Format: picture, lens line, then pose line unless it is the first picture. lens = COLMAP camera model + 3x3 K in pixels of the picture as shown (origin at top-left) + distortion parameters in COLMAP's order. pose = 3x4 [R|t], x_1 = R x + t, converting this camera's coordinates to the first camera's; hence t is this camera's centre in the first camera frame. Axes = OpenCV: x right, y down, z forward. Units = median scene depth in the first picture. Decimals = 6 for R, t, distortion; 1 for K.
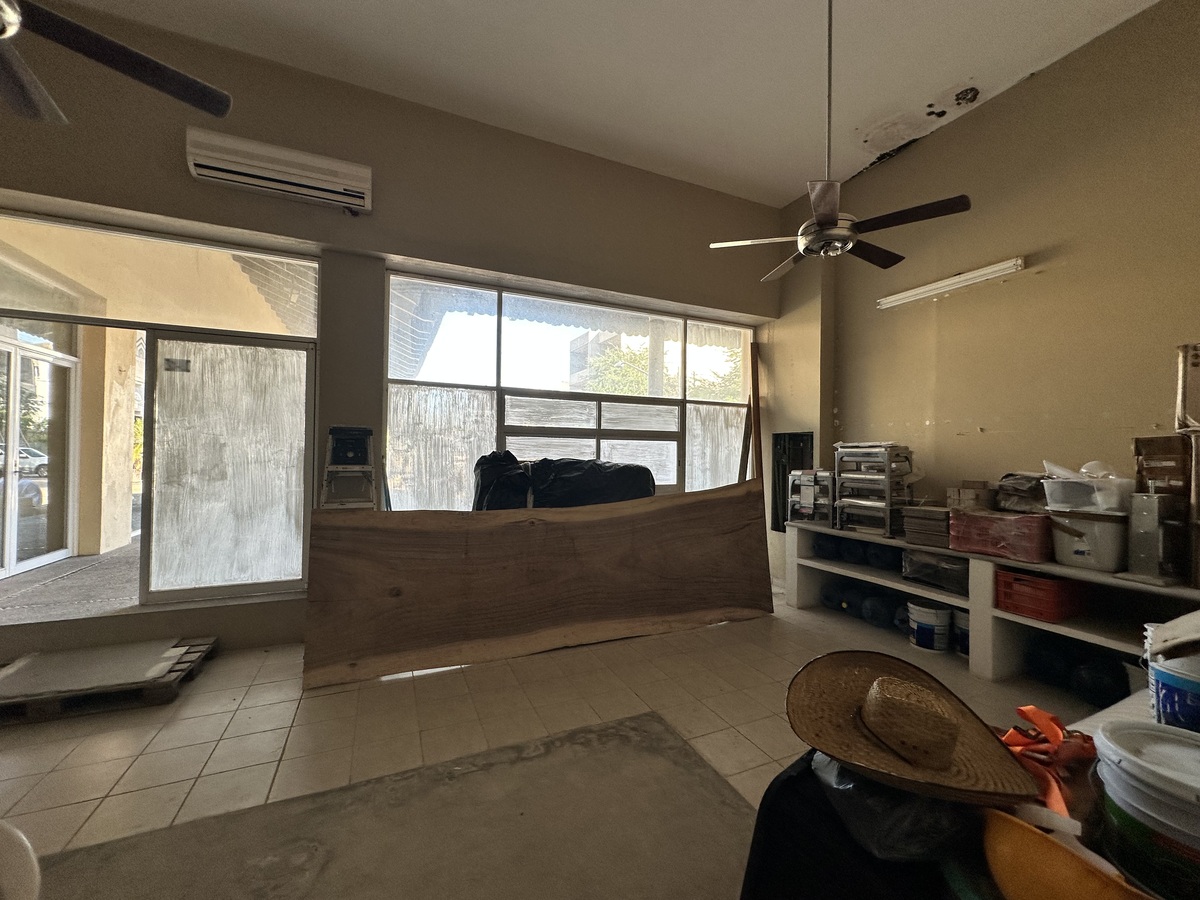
lens RADIAL K [[478.9, 0, 600.5], [0, 478.9, 449.2], [0, 0, 1]] dist [-0.002044, 0.000329]
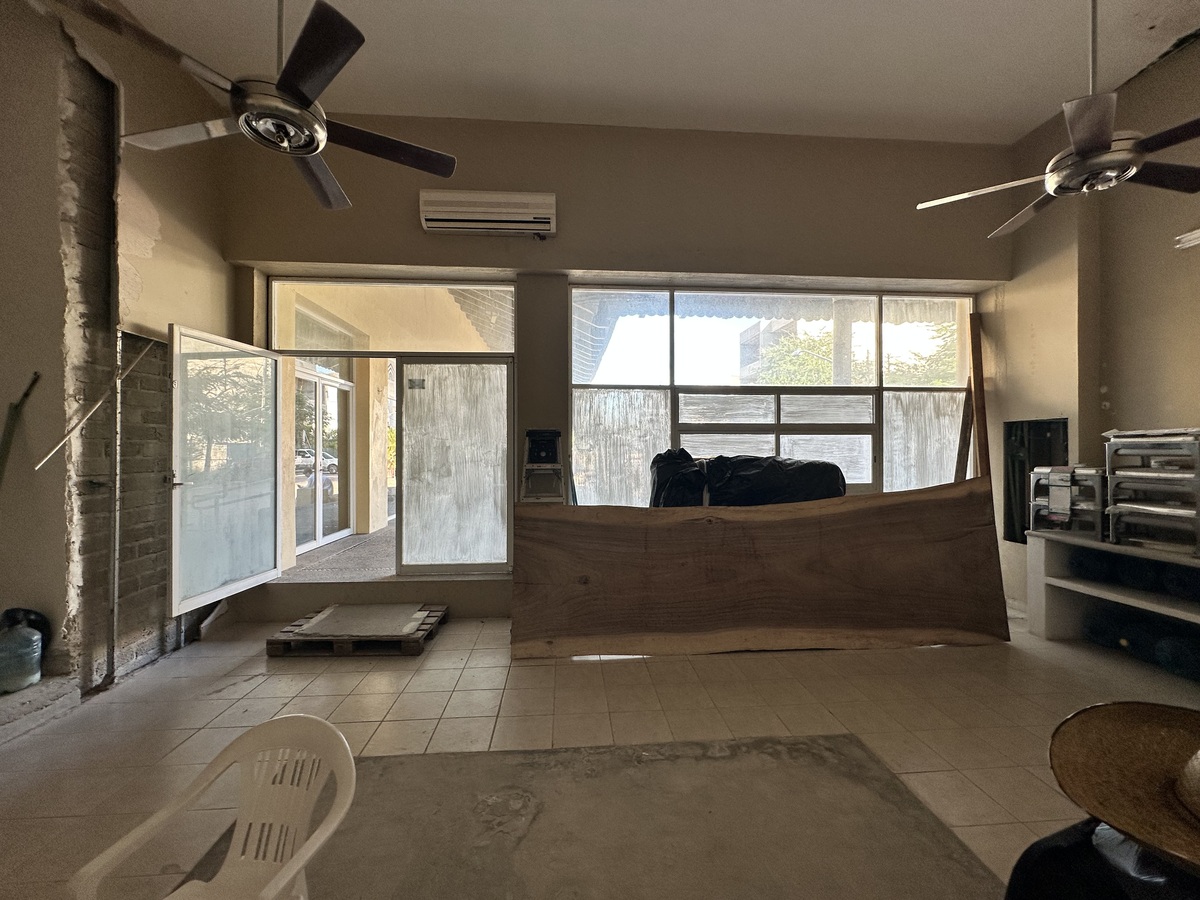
lens RADIAL K [[478.9, 0, 600.7], [0, 478.9, 449.4], [0, 0, 1]] dist [-0.002044, 0.000329]
pose [[0.939499, -0.015837, -0.342185, -0.012885], [0.017860, 0.999837, 0.002760, -0.000662], [0.342085, -0.008705, 0.939629, -0.004872]]
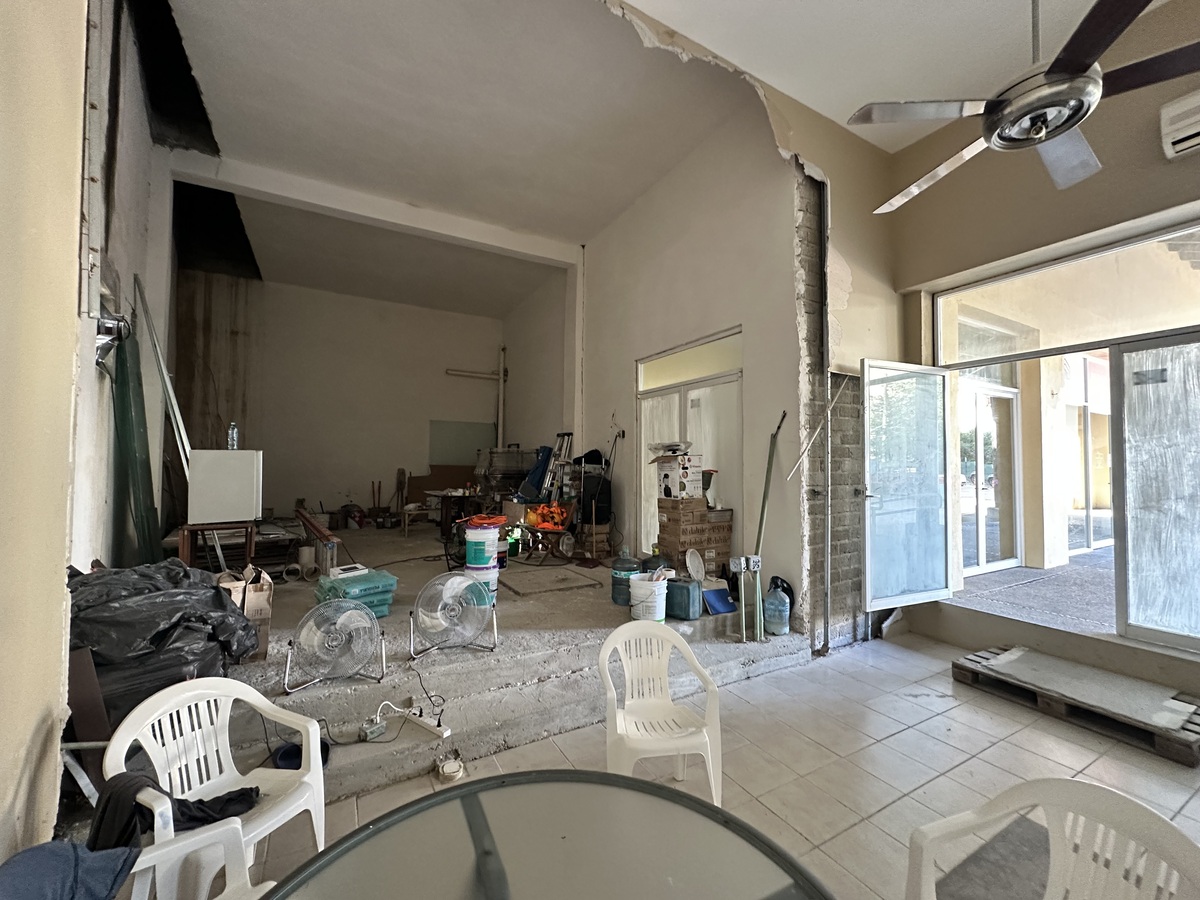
lens RADIAL K [[478.9, 0, 601.0], [0, 478.9, 449.7], [0, 0, 1]] dist [-0.002044, 0.000329]
pose [[0.082697, -0.043531, -0.995624, -0.079118], [0.005450, 0.999050, -0.043228, -0.005796], [0.996560, -0.001851, 0.082856, -0.093800]]
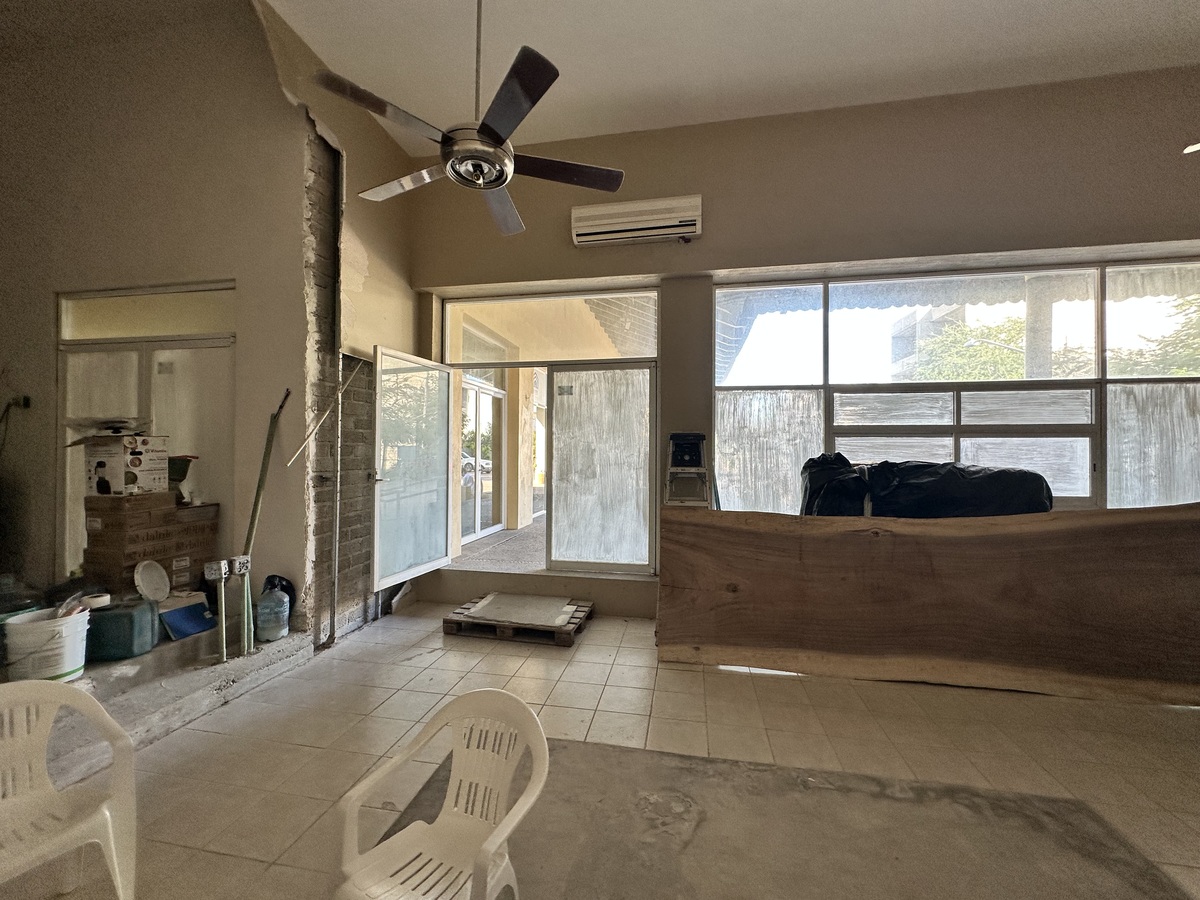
lens RADIAL K [[478.9, 0, 600.7], [0, 478.9, 449.5], [0, 0, 1]] dist [-0.002044, 0.000329]
pose [[0.821010, -0.013729, -0.570749, -0.050875], [0.011233, 0.999906, -0.007894, -0.001218], [0.570803, 0.000069, 0.821087, -0.026252]]
